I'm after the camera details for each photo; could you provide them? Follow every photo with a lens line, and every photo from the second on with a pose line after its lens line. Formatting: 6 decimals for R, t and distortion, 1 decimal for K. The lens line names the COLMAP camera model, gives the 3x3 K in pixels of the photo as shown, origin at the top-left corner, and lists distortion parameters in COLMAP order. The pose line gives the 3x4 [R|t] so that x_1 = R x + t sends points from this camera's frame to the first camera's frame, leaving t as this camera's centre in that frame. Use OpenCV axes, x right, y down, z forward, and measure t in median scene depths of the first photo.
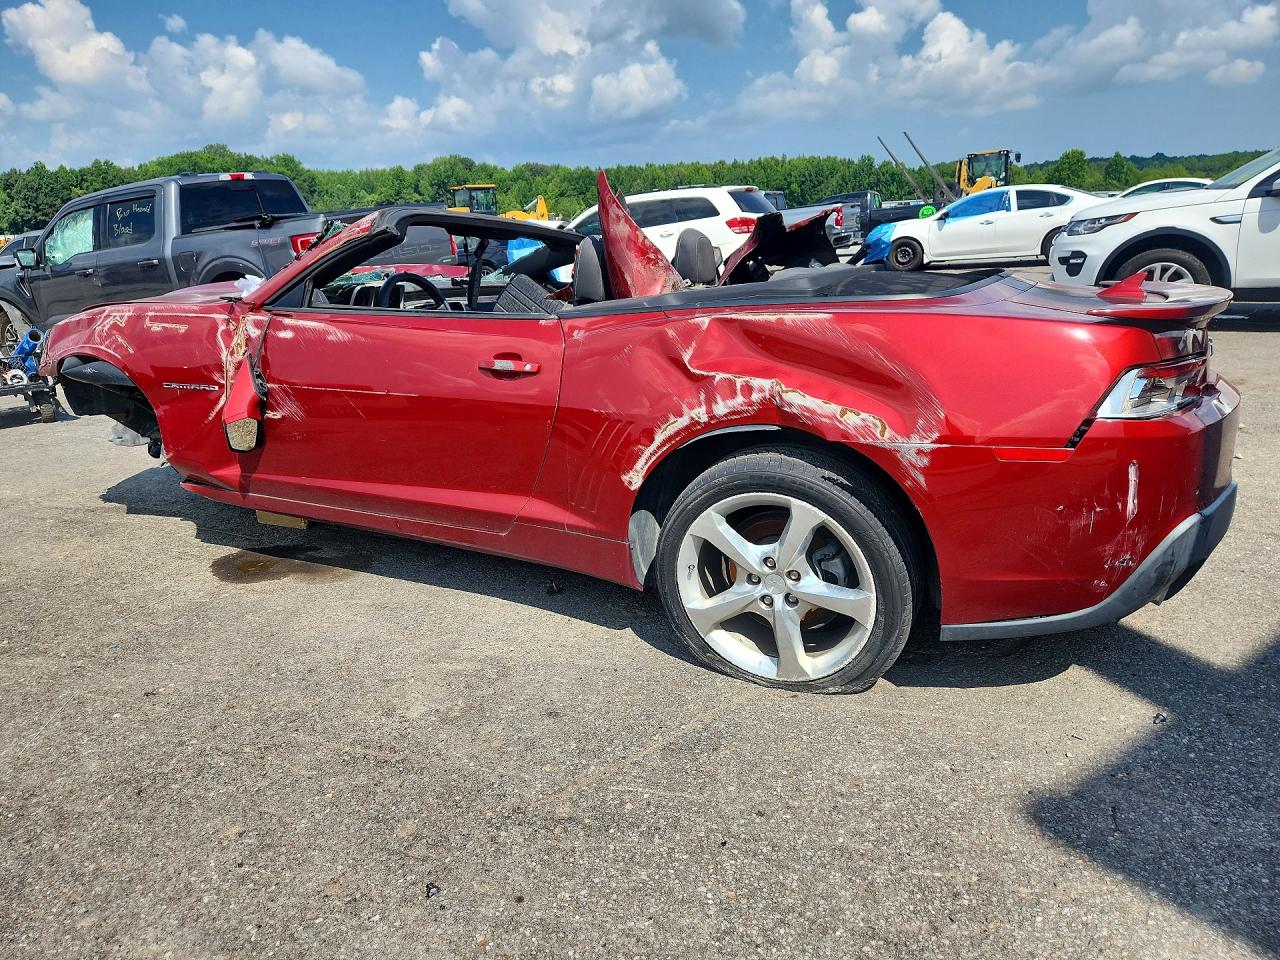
lens RADIAL K [[860.1, 0, 636.7], [0, 860.1, 459.1], [0, 0, 1]] dist [0.070126, -0.059136]
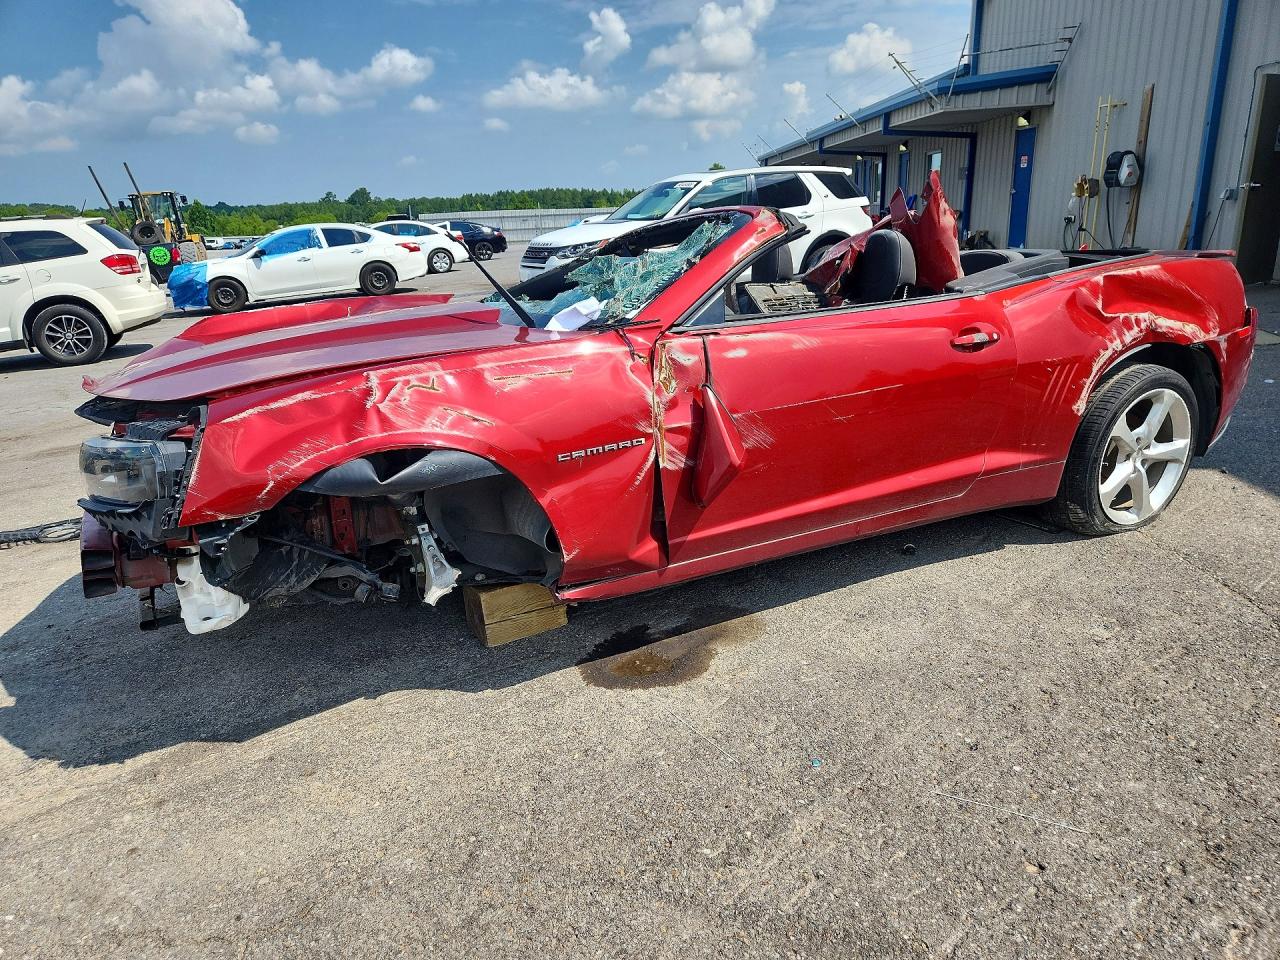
lens RADIAL K [[860.1, 0, 636.7], [0, 860.1, 459.1], [0, 0, 1]] dist [0.070126, -0.059136]
pose [[0.583486, -0.212451, 0.783842, -1.111746], [0.250911, 0.965115, 0.074806, -0.127850], [-0.772391, 0.153027, 0.616438, 0.559180]]
